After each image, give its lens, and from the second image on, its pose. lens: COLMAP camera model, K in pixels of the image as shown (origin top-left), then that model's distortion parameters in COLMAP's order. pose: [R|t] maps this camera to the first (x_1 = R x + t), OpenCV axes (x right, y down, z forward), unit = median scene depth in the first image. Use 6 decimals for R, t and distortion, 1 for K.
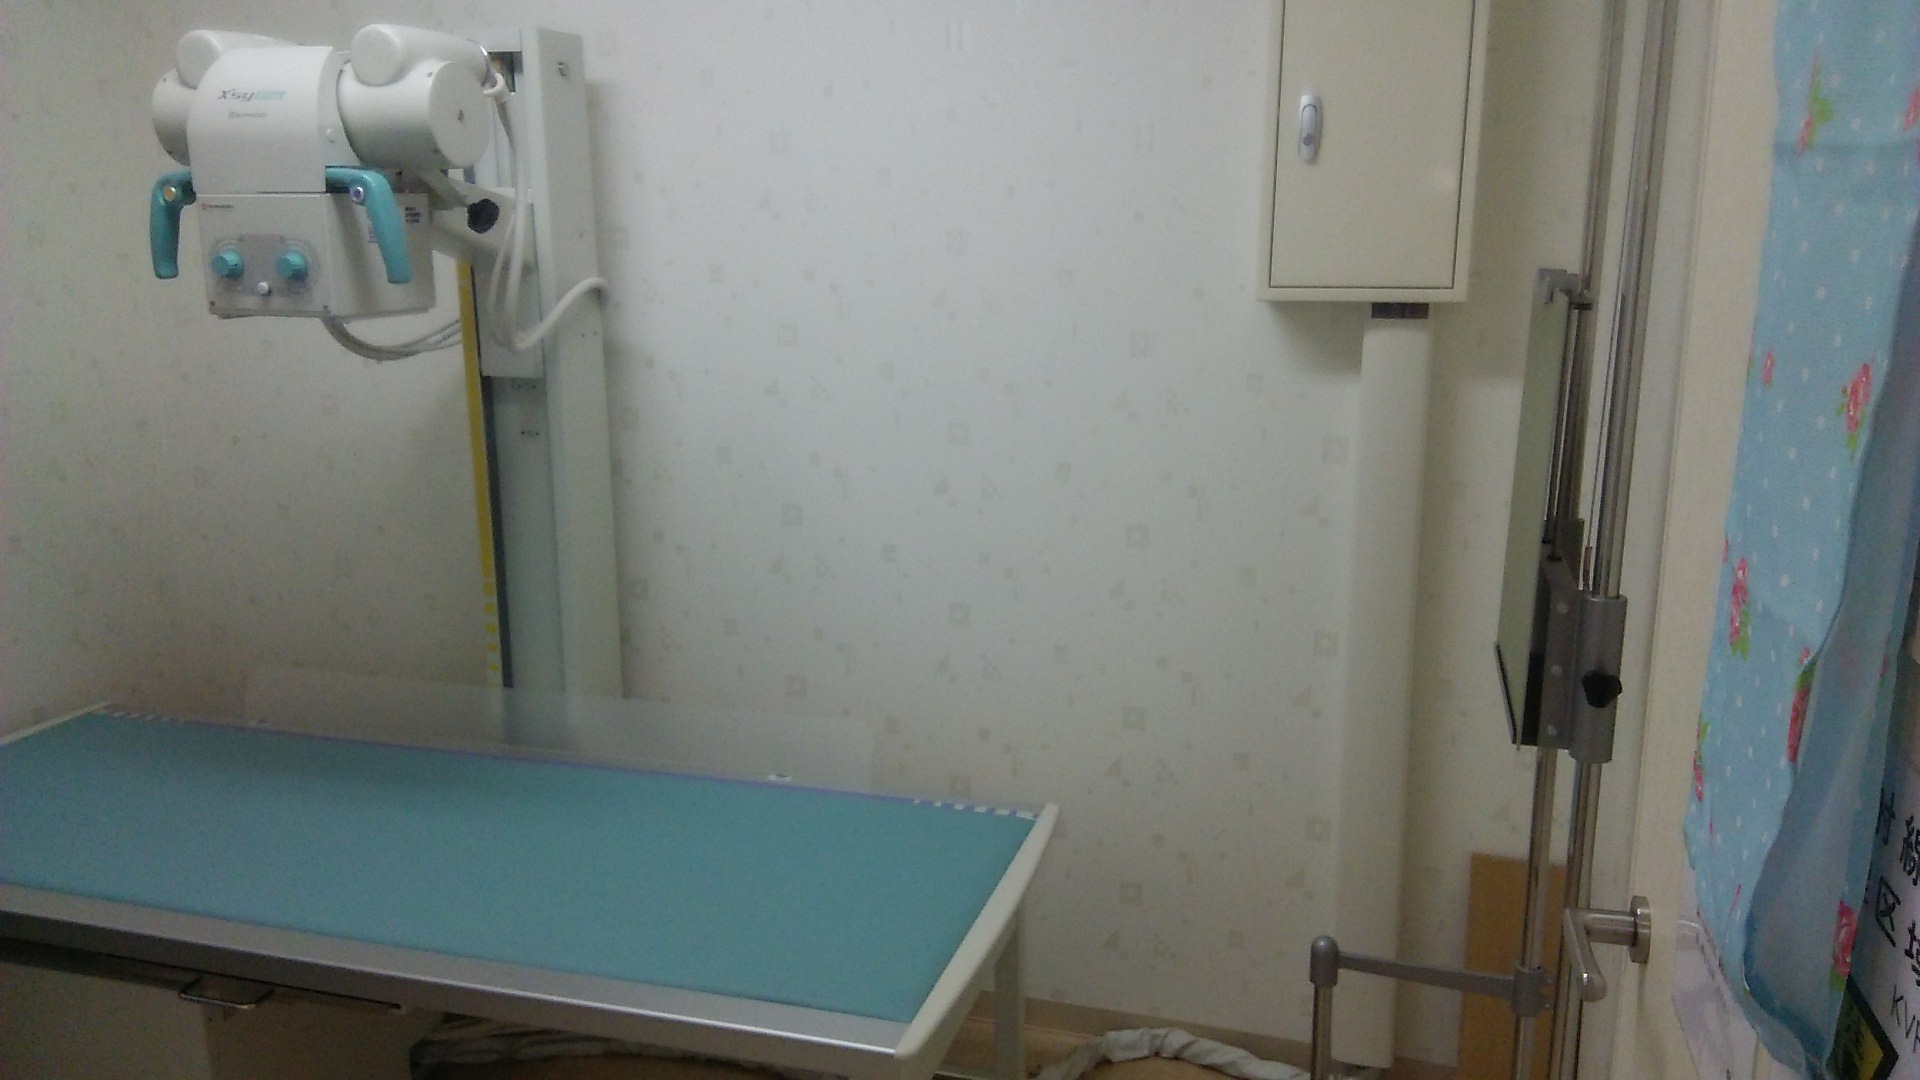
lens RADIAL K [[1500.2, 0, 960.0], [0, 1500.2, 540.0], [0, 0, 1]] dist [0.231430, -0.486549]
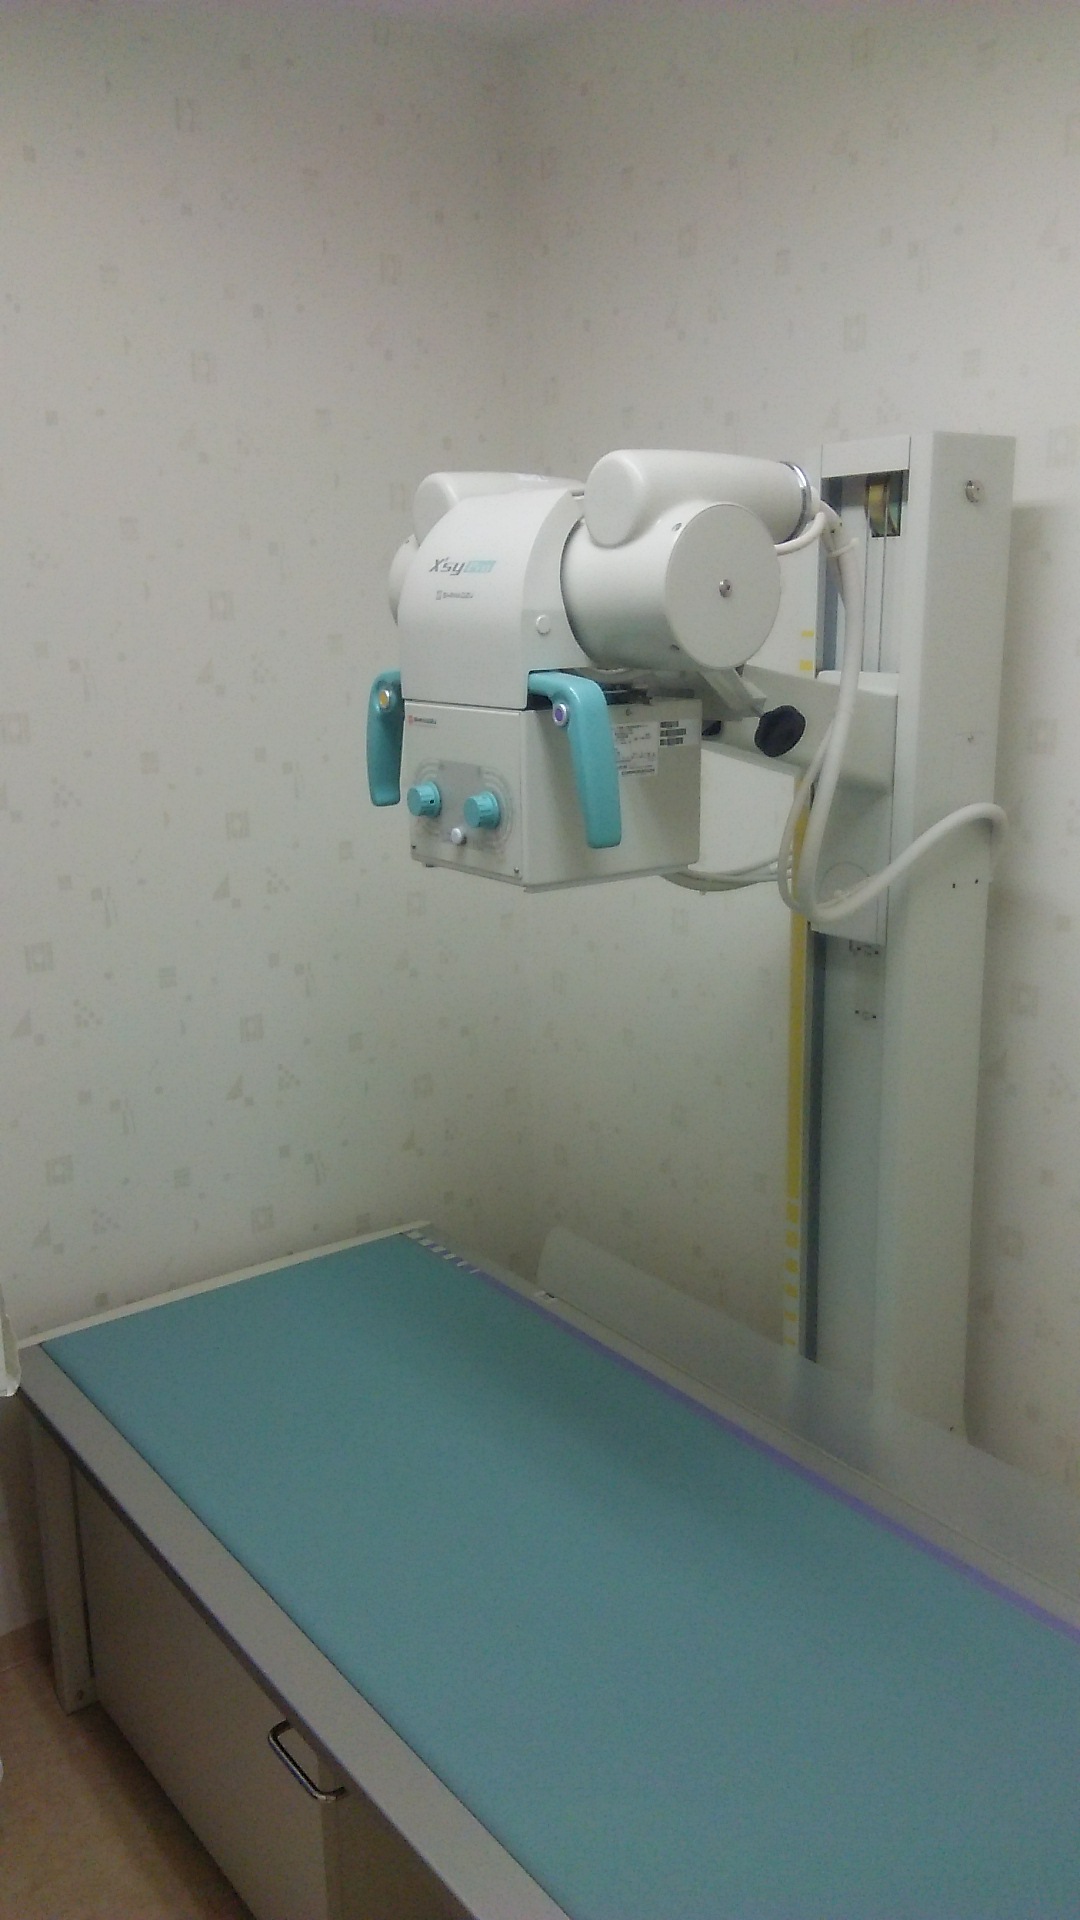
lens RADIAL K [[1500.2, 0, 540.0], [0, 1500.2, 960.0], [0, 0, 1]] dist [0.231430, -0.486549]
pose [[0.805906, 0.122820, -0.579164, -0.001296], [-0.117823, 0.991950, 0.046406, -0.139625], [0.580201, 0.030840, 0.813889, 0.436283]]
